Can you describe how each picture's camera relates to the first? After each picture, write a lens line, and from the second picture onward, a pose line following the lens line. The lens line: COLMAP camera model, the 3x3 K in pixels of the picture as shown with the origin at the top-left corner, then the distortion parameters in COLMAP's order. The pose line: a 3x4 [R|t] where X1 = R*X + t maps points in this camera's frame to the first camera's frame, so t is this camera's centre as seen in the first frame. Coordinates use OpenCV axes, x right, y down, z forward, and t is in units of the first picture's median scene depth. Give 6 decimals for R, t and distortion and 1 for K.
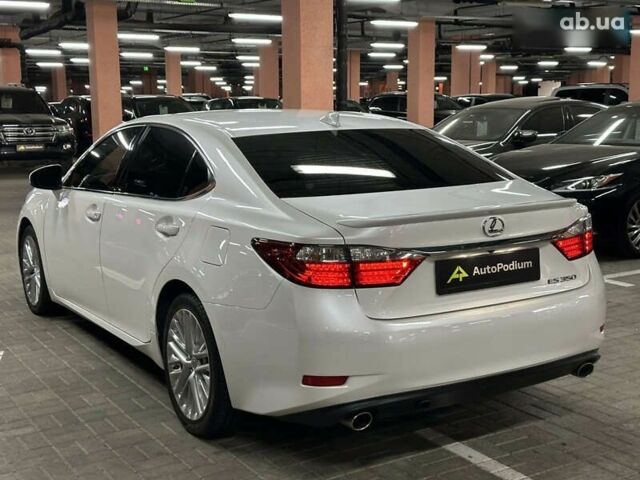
lens RADIAL K [[904.8, 0, 320.0], [0, 904.8, 240.0], [0, 0, 1]] dist [0.038391, 0.038846]
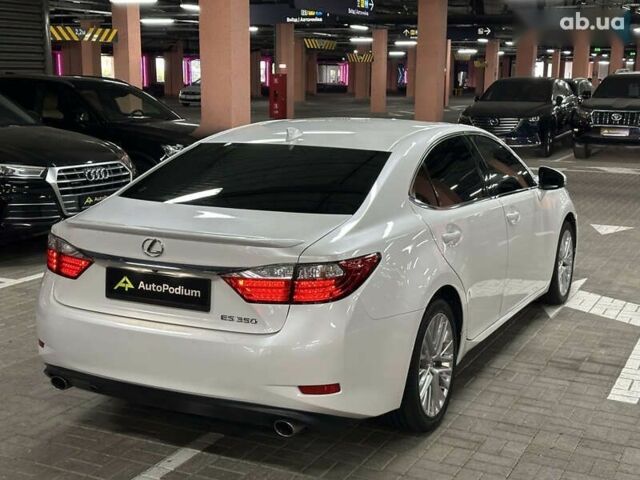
lens RADIAL K [[904.8, 0, 320.0], [0, 904.8, 240.0], [0, 0, 1]] dist [0.038391, 0.038846]
pose [[0.536482, 0.168083, -0.827004, 1.146006], [-0.145251, 0.983731, 0.105711, -0.160282], [0.831318, 0.063411, 0.552168, 0.570444]]
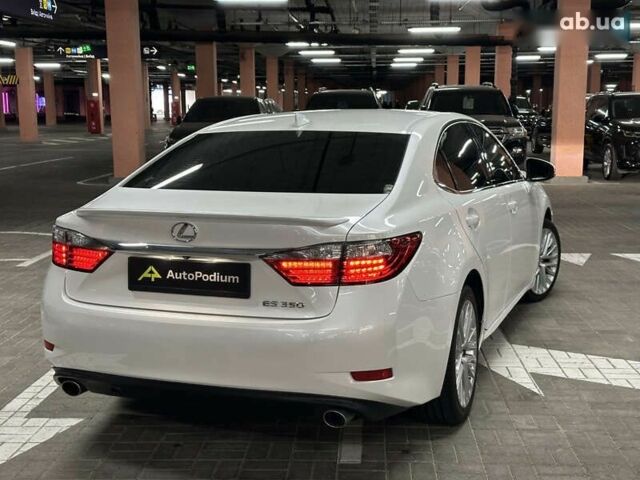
lens RADIAL K [[904.8, 0, 320.0], [0, 904.8, 240.0], [0, 0, 1]] dist [0.038391, 0.038846]
pose [[0.625255, 0.123167, -0.770640, 1.022580], [-0.122366, 0.990726, 0.059061, -0.081021], [0.770768, 0.057372, 0.634528, 0.484396]]
